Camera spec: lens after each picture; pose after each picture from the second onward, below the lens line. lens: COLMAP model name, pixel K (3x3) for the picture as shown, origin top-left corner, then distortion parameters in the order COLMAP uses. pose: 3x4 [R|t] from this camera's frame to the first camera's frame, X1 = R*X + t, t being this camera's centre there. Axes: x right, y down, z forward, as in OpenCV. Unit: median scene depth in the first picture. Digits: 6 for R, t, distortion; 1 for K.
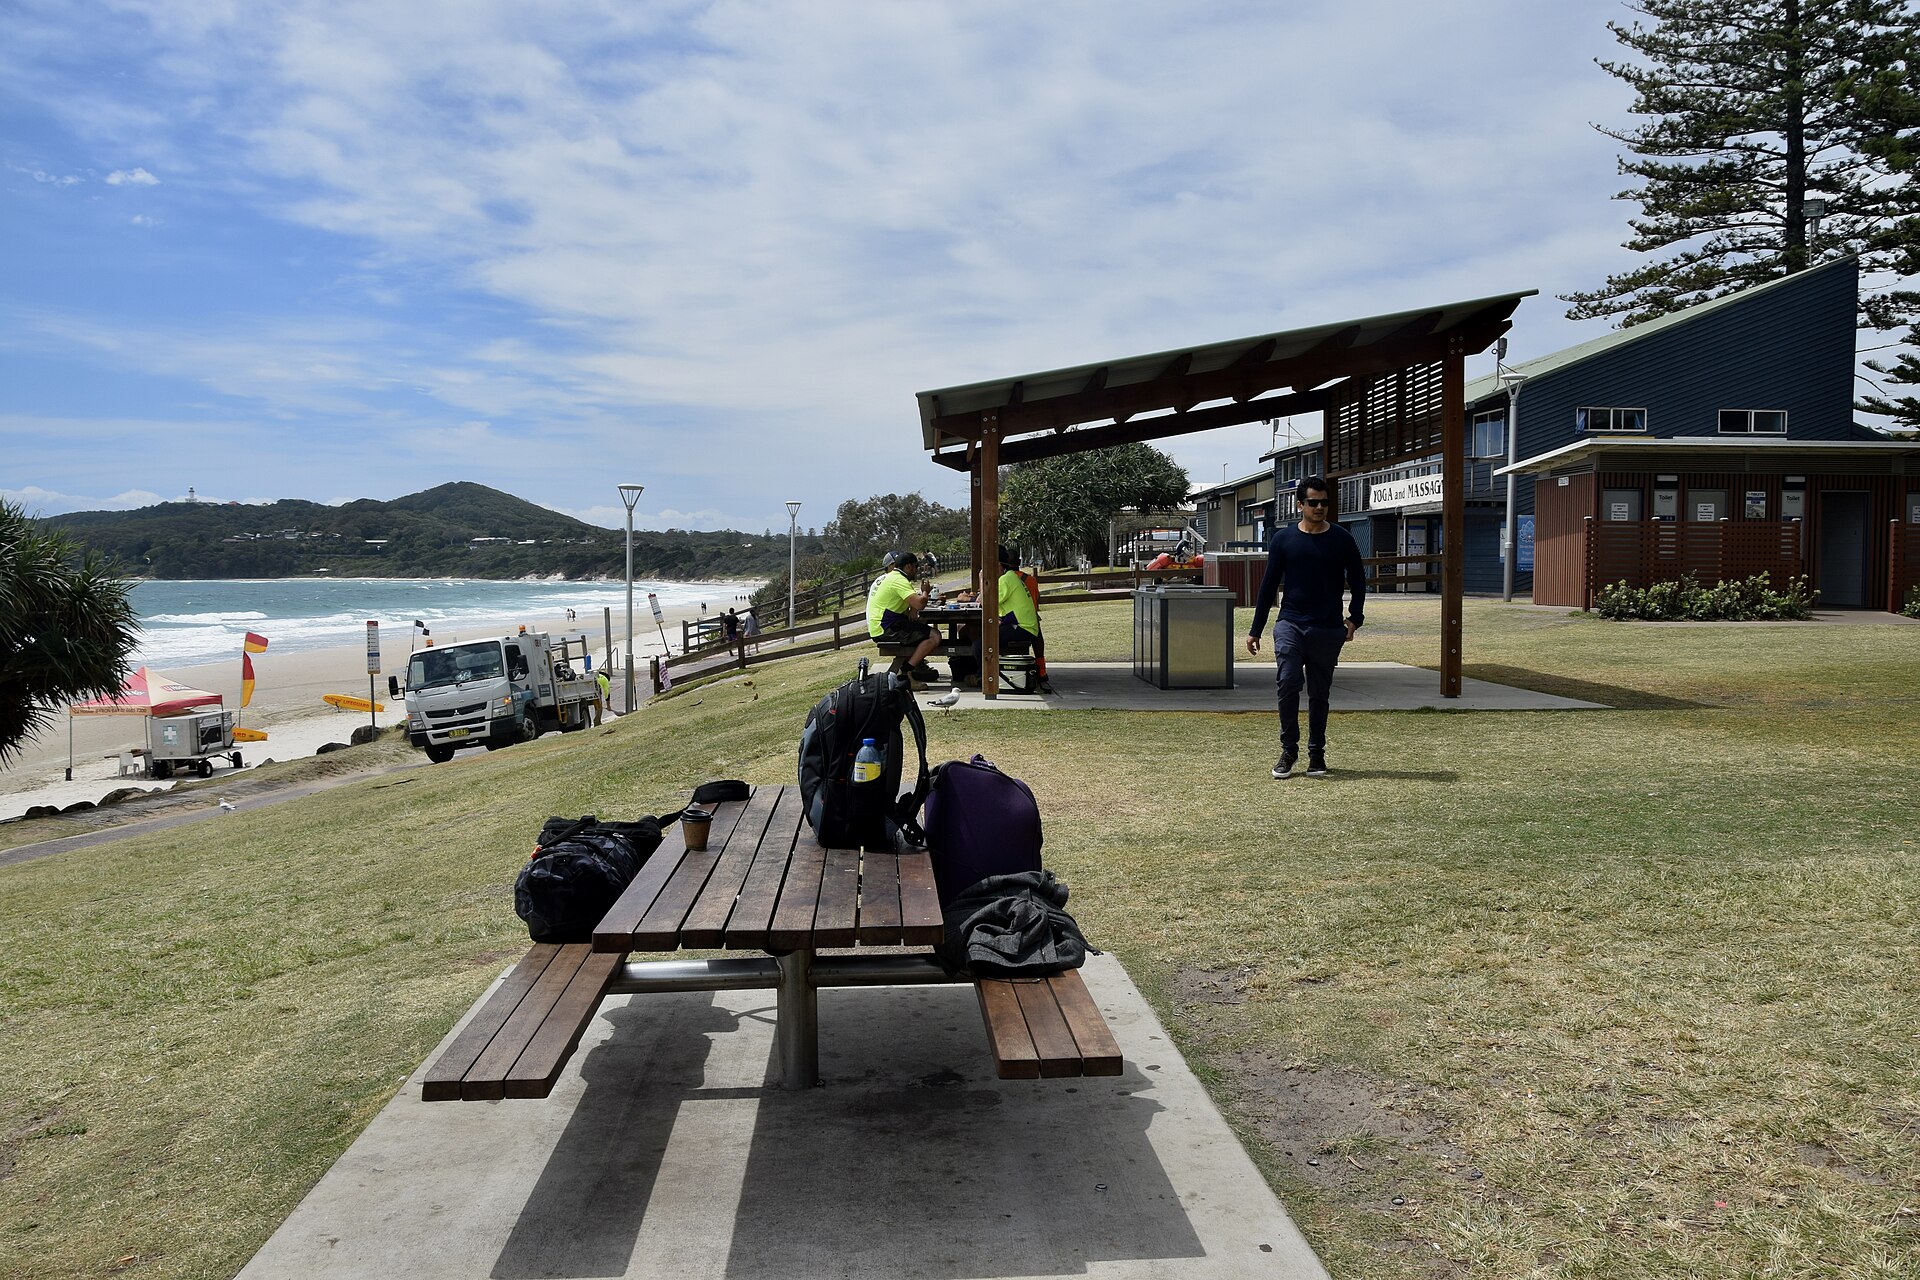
lens RADIAL K [[1422.7, 0, 931.7], [0, 1422.7, 654.1], [0, 0, 1]] dist [-0.038028, 0.001253]
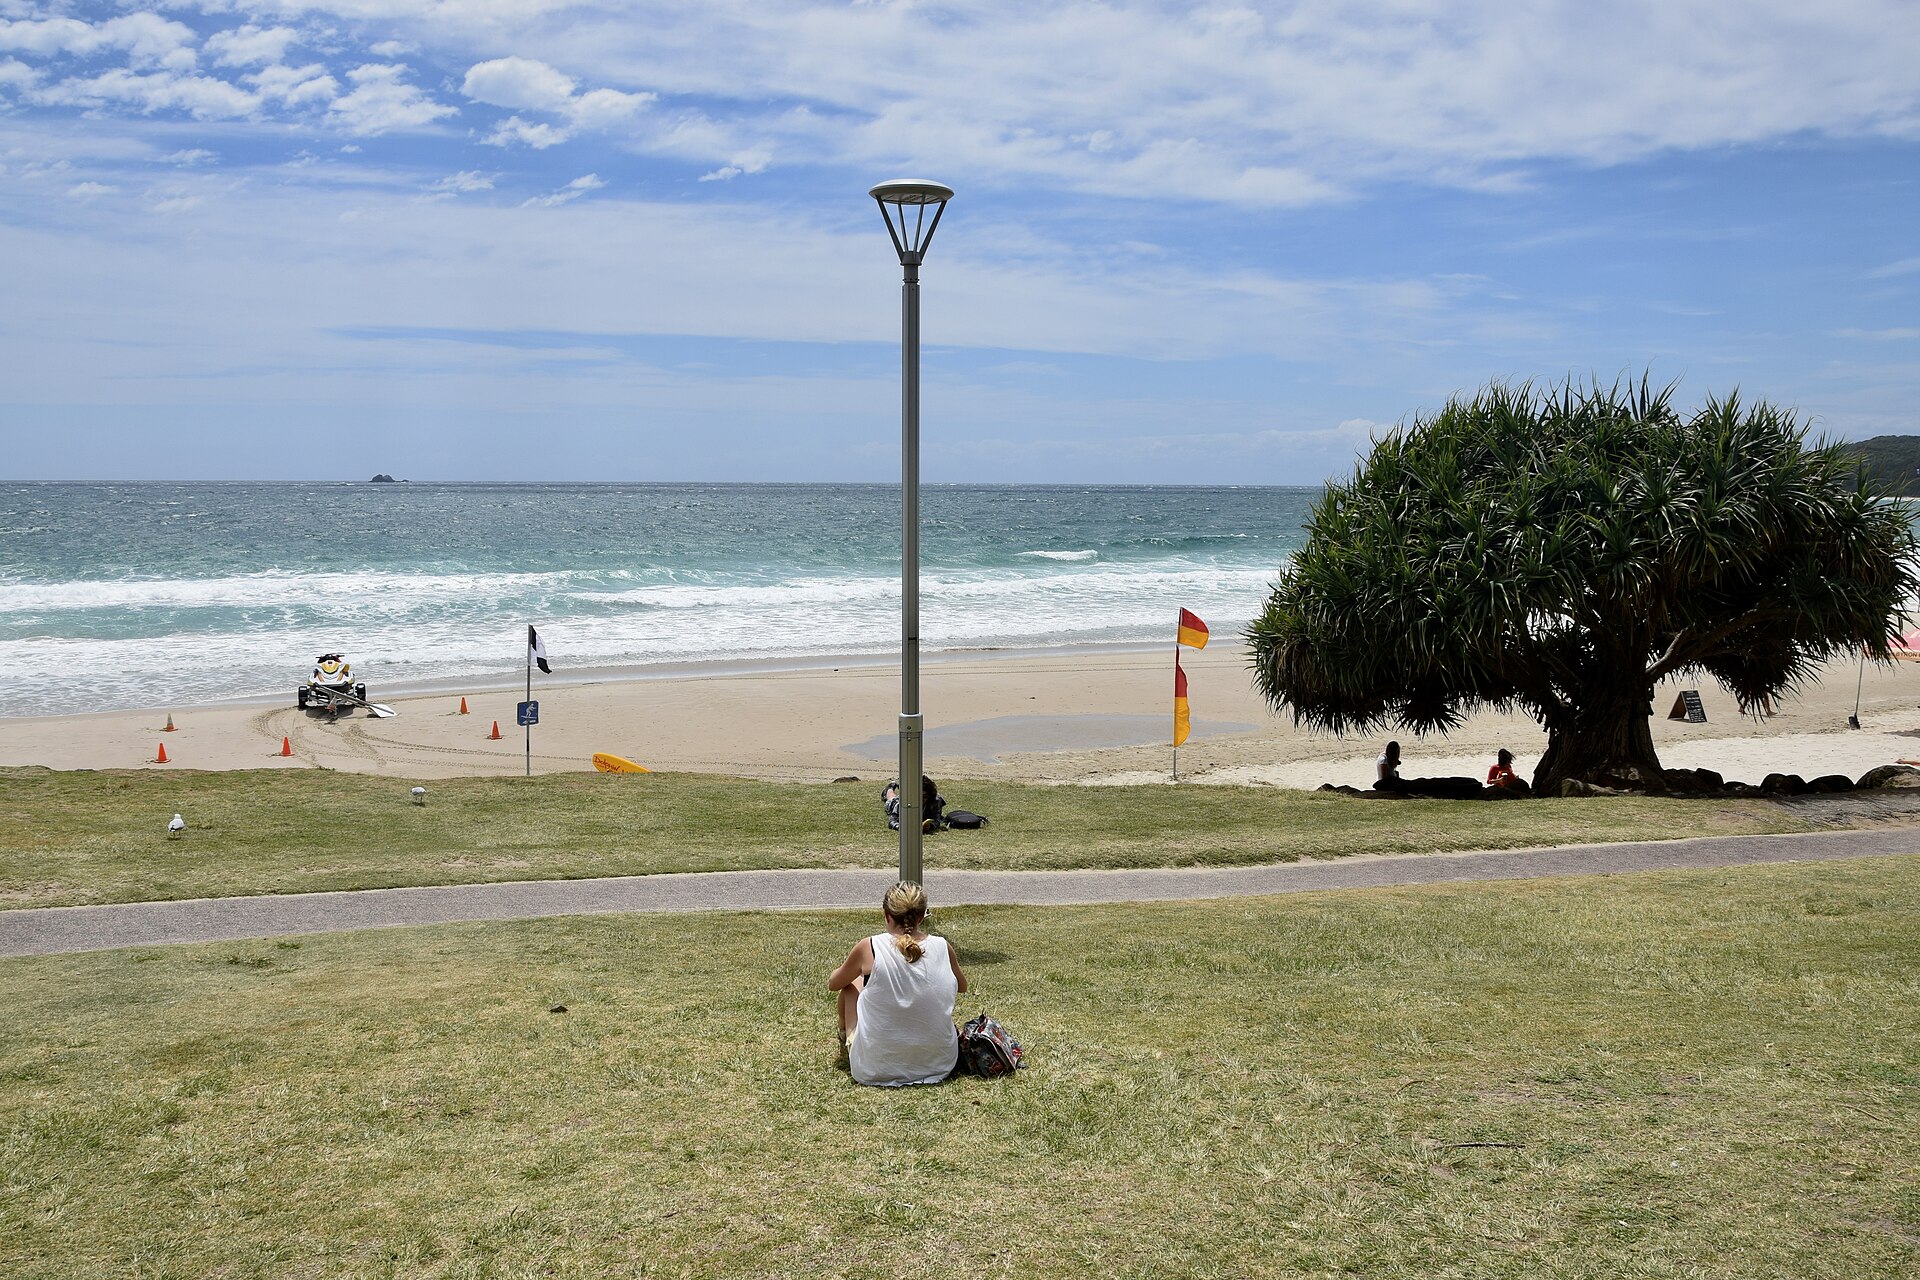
lens RADIAL K [[1422.7, 0, 999.4], [0, 1422.7, 640.5], [0, 0, 1]] dist [-0.038028, 0.001253]
pose [[0.410387, 0.100671, -0.906337, -0.038972], [-0.057077, 0.994775, 0.084650, -0.007958], [0.910123, 0.016991, 0.413989, 0.117635]]
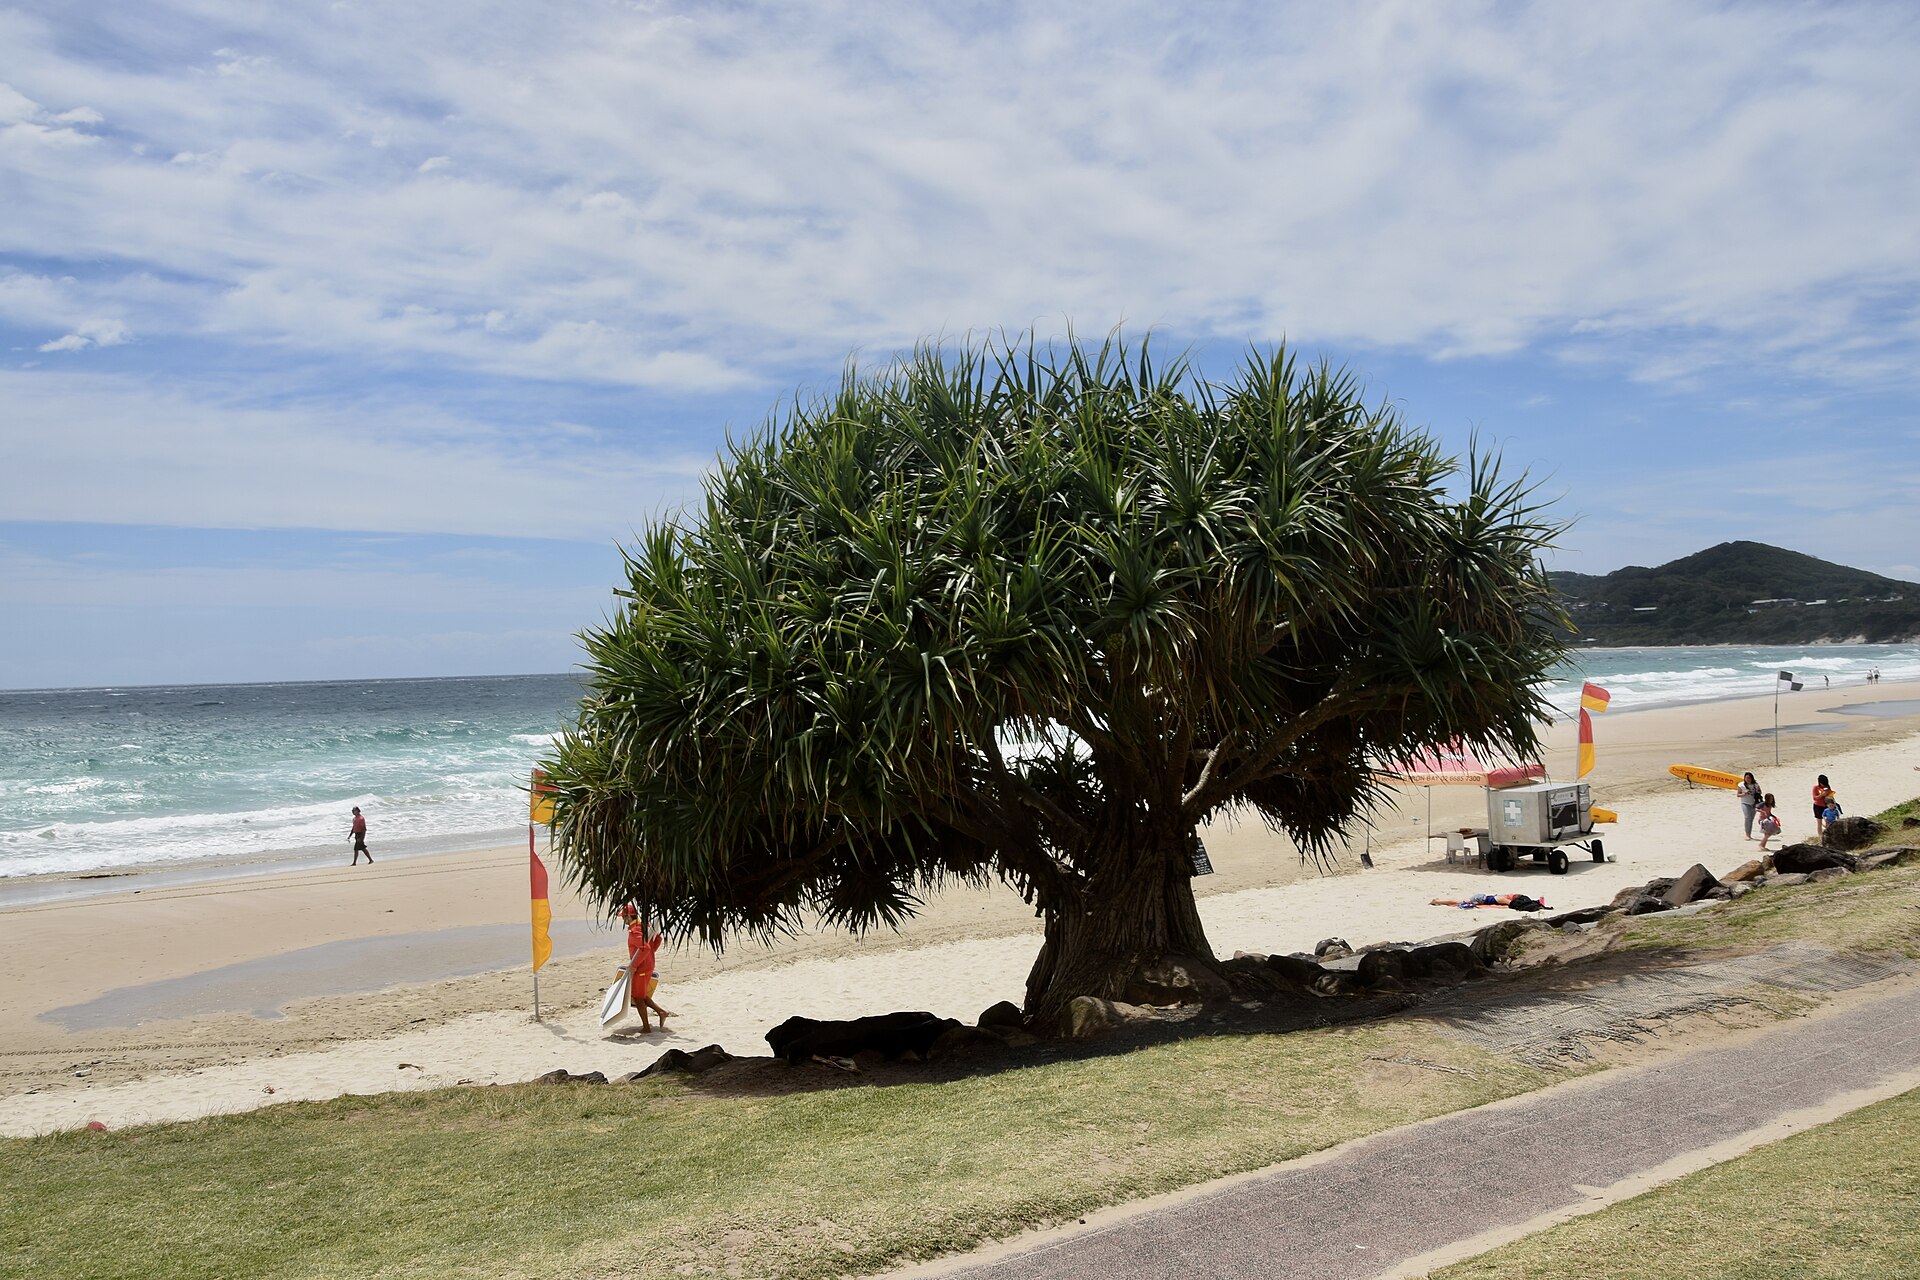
lens RADIAL K [[1422.7, 0, 950.3], [0, 1422.7, 635.9], [0, 0, 1]] dist [-0.038028, 0.001253]
pose [[0.673900, -0.035460, -0.737971, -0.178475], [-0.011432, 0.998228, -0.058405, 0.010809], [0.738734, 0.047795, 0.672300, 0.261558]]
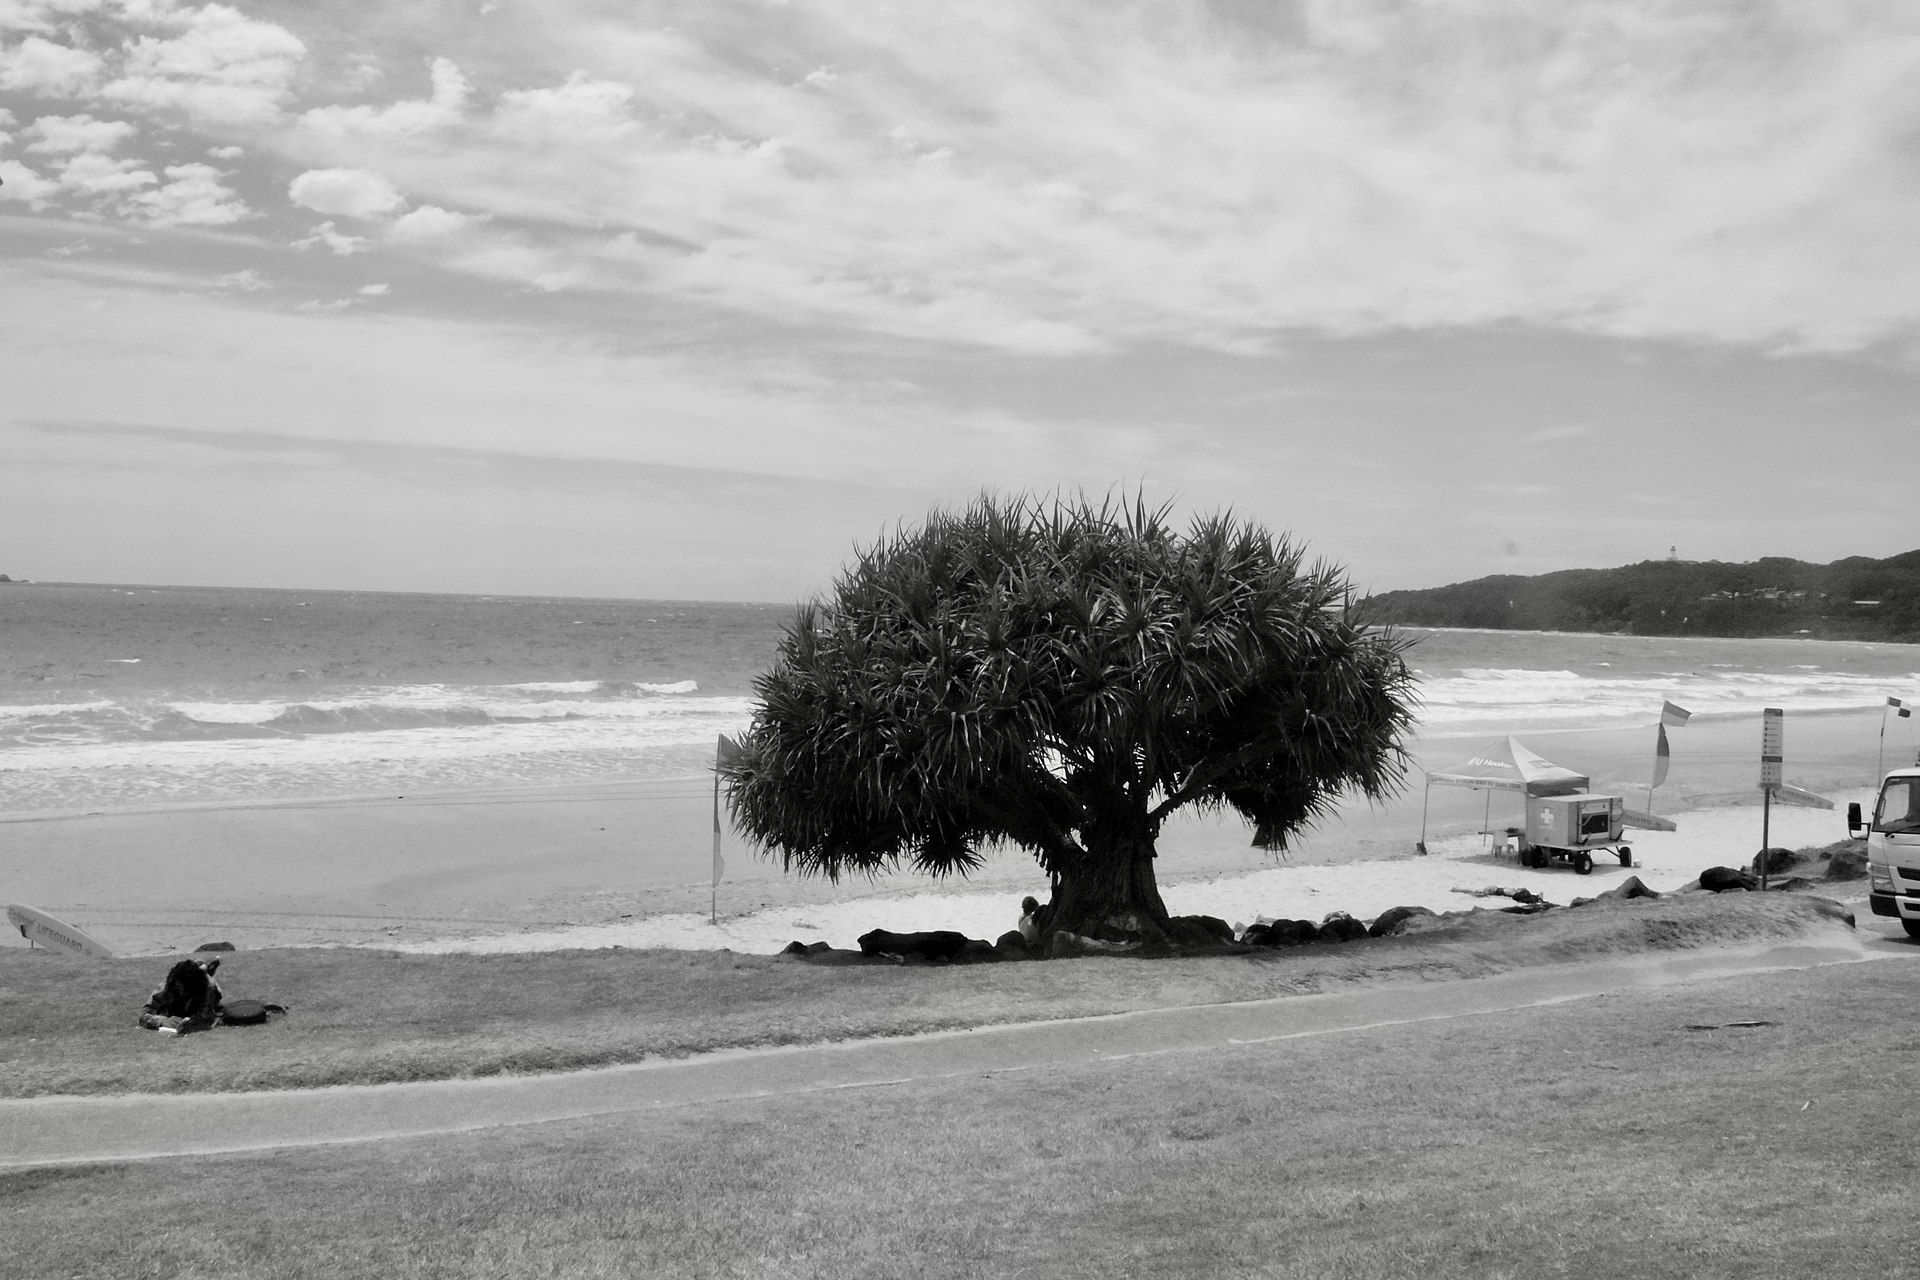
lens RADIAL K [[1422.7, 0, 980.9], [0, 1422.7, 636.6], [0, 0, 1]] dist [-0.038028, 0.001253]
pose [[0.591813, 0.032404, -0.805424, -0.055294], [-0.075413, 0.997035, -0.015299, -0.012439], [0.802540, 0.069794, 0.592502, 0.199813]]
